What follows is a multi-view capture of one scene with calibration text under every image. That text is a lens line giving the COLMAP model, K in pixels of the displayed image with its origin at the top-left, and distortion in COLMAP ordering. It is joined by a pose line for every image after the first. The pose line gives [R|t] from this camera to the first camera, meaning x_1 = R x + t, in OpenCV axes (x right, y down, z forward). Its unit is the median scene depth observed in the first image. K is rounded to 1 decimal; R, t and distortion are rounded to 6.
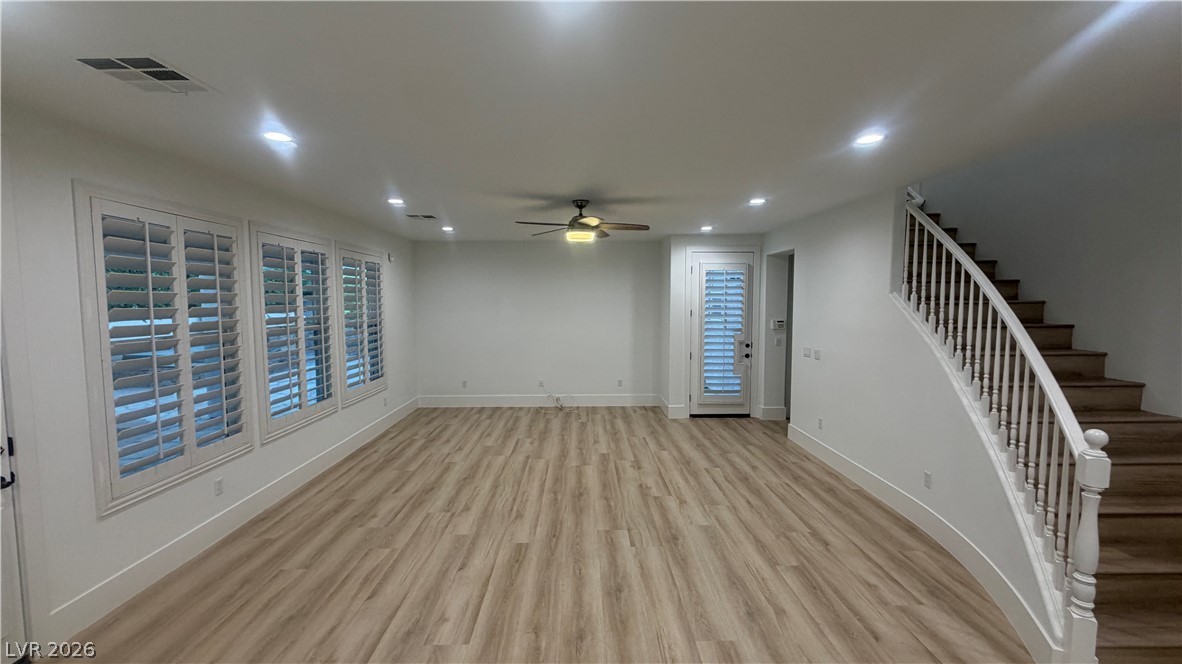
lens RADIAL K [[471.1, 0, 591.0], [0, 471.1, 332.0], [0, 0, 1]] dist [-0.002971, 0.000138]
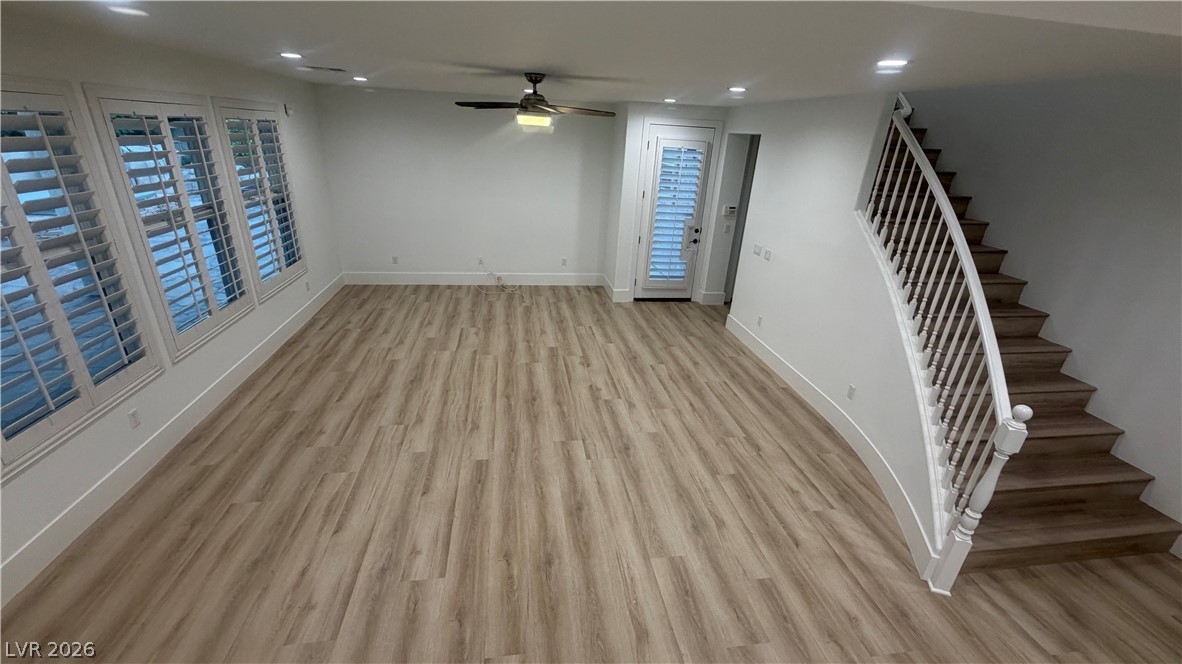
lens RADIAL K [[471.1, 0, 591.0], [0, 471.1, 332.0], [0, 0, 1]] dist [-0.002971, 0.000138]
pose [[0.988991, -0.003150, 0.147940, -0.056118], [-0.045307, 0.945310, 0.323012, -0.144811], [-0.140867, -0.326158, 0.934760, 0.086170]]
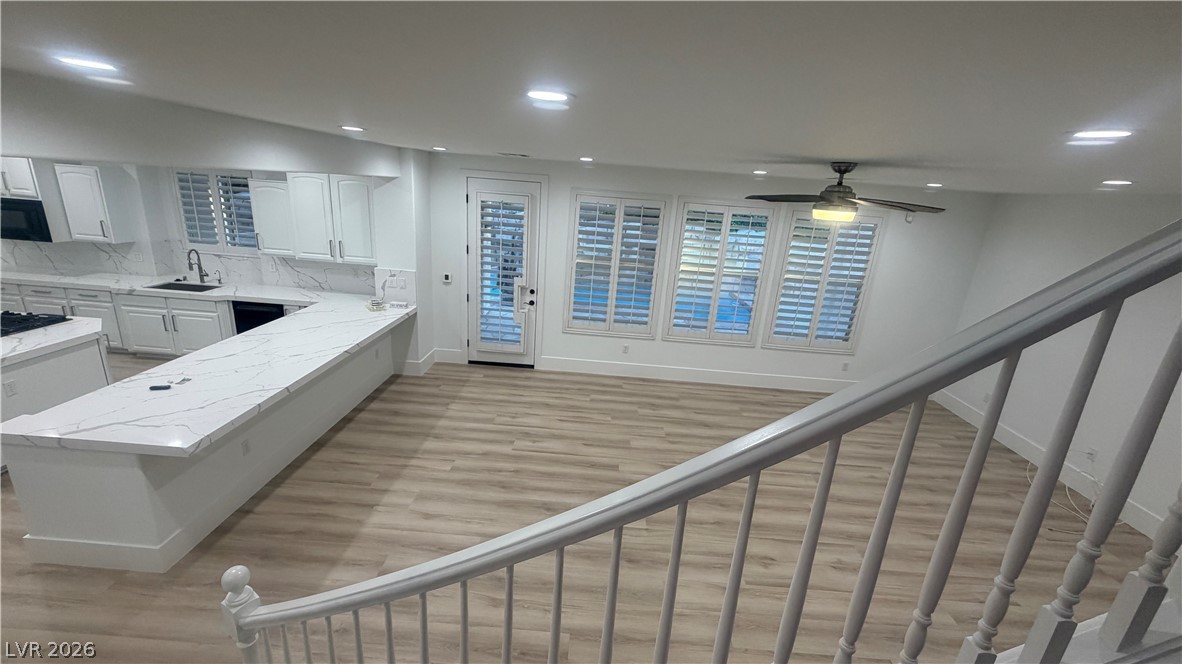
lens RADIAL K [[471.1, 0, 591.0], [0, 471.1, 332.0], [0, 0, 1]] dist [-0.002971, 0.000138]
pose [[-0.049114, 0.290322, -0.955668, 0.865368], [-0.139049, 0.945517, 0.294385, -0.230943], [0.989067, 0.147343, -0.006069, 0.796619]]
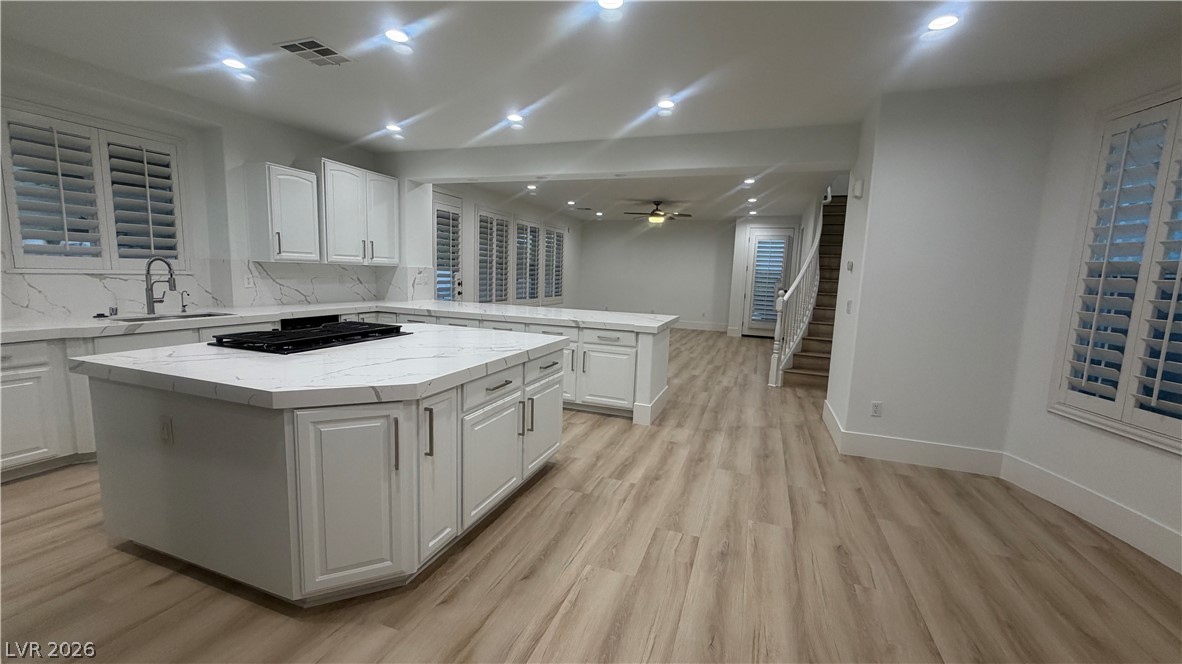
lens RADIAL K [[471.1, 0, 591.0], [0, 471.1, 332.0], [0, 0, 1]] dist [-0.002971, 0.000138]
pose [[0.932970, 0.082130, -0.350458, 0.537402], [-0.063436, 0.995899, 0.064512, 0.183991], [0.354319, -0.037956, 0.934354, -1.139234]]
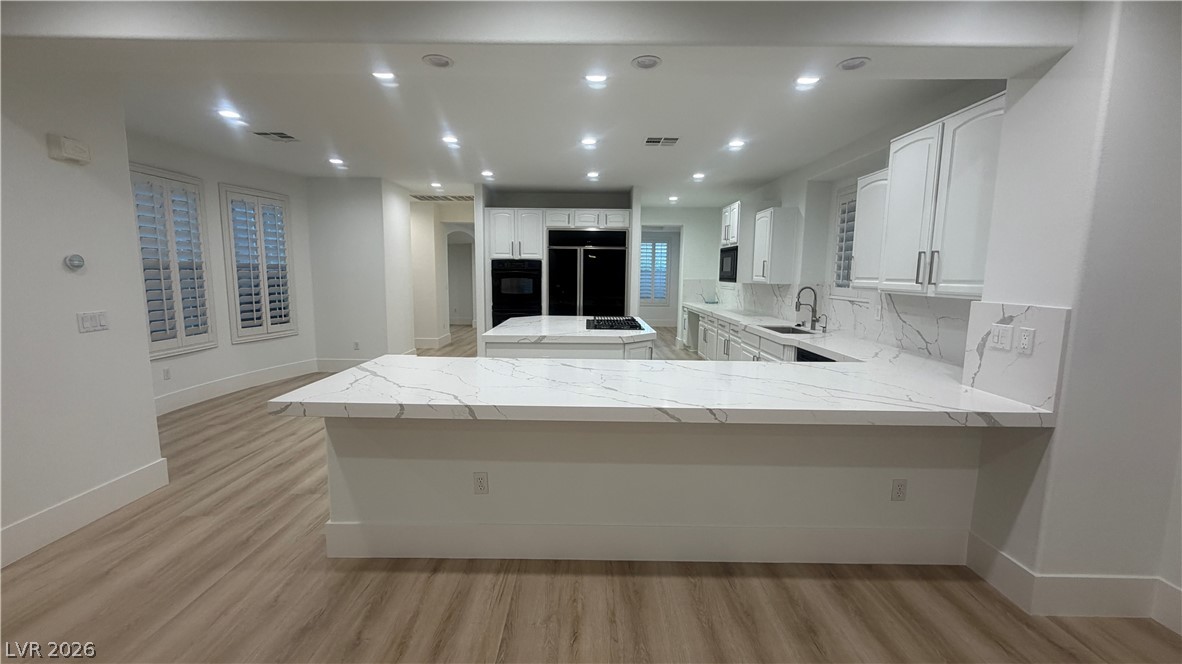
lens RADIAL K [[471.1, 0, 591.0], [0, 471.1, 332.0], [0, 0, 1]] dist [-0.002971, 0.000138]
pose [[-0.999843, -0.011138, 0.013813, -0.068905], [-0.008267, 0.981202, 0.192805, 0.031429], [-0.015701, 0.192660, -0.981140, 0.721673]]
